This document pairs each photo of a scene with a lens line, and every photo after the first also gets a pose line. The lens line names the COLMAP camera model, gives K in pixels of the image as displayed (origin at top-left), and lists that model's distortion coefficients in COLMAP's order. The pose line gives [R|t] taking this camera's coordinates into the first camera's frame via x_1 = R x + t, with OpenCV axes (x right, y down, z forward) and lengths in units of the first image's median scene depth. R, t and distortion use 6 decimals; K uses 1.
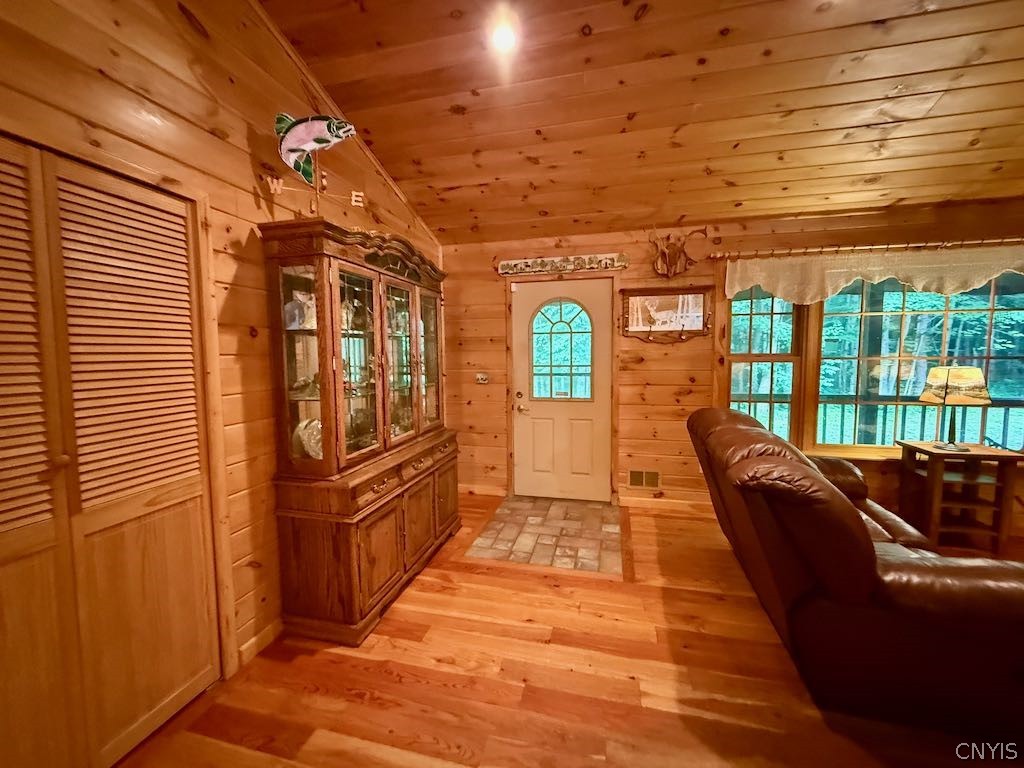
lens RADIAL K [[408.1, 0, 509.7], [0, 408.1, 382.7], [0, 0, 1]] dist [-0.000499, -0.000003]
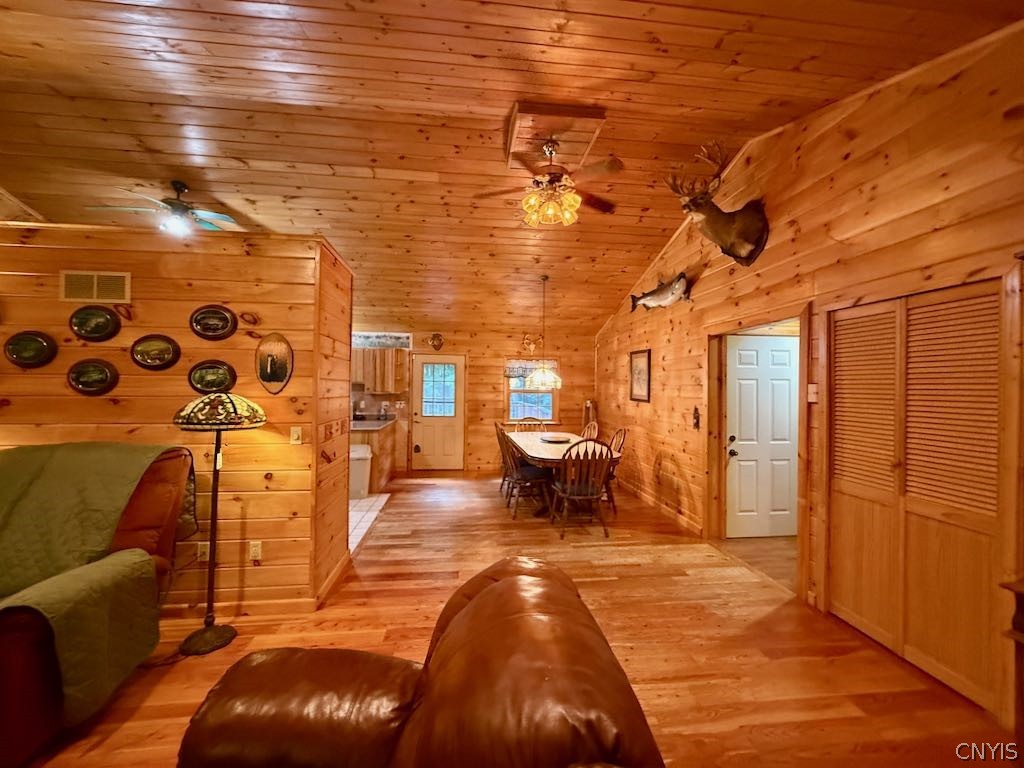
lens RADIAL K [[413.0, 0, 510.0], [0, 413.0, 383.2], [0, 0, 1]] dist [-0.000568, -0.000219]
pose [[-0.937619, -0.001746, -0.347659, 0.432619], [-0.026048, 0.997530, 0.065240, -0.088982], [0.346686, 0.070226, -0.935348, 0.767832]]
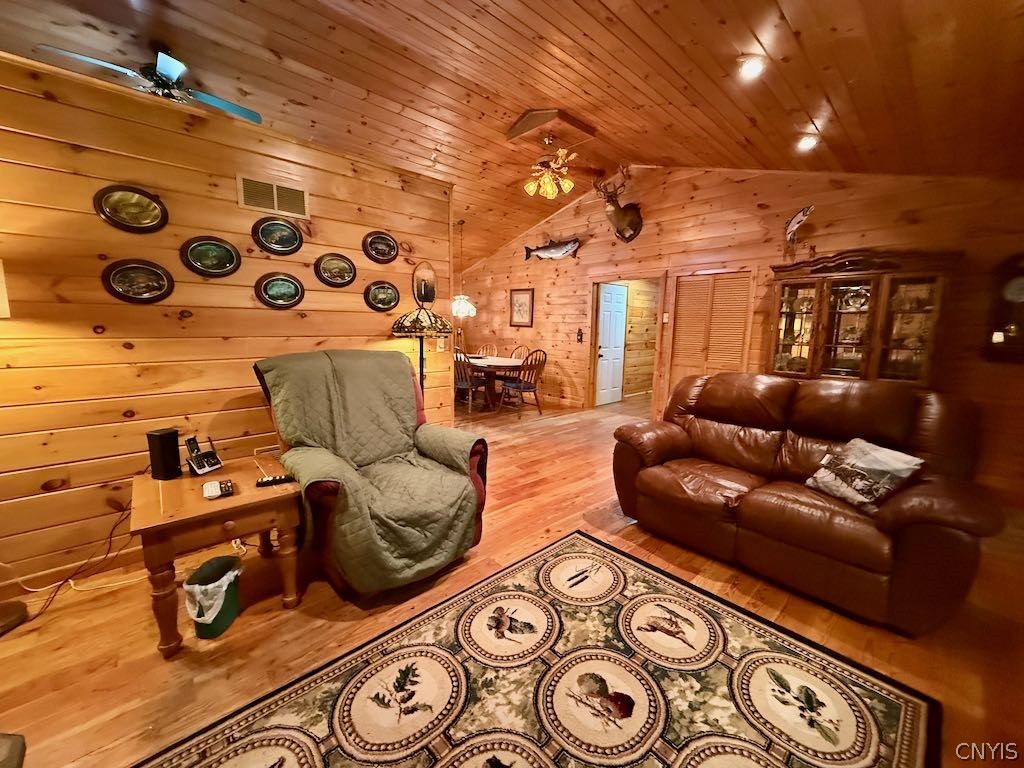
lens RADIAL K [[408.1, 0, 509.7], [0, 408.1, 382.7], [0, 0, 1]] dist [-0.000499, -0.000003]
pose [[-0.547702, 0.117921, -0.828322, 1.299456], [-0.072370, 0.979631, 0.187314, -0.036814], [0.833538, 0.162538, -0.528012, 0.584191]]
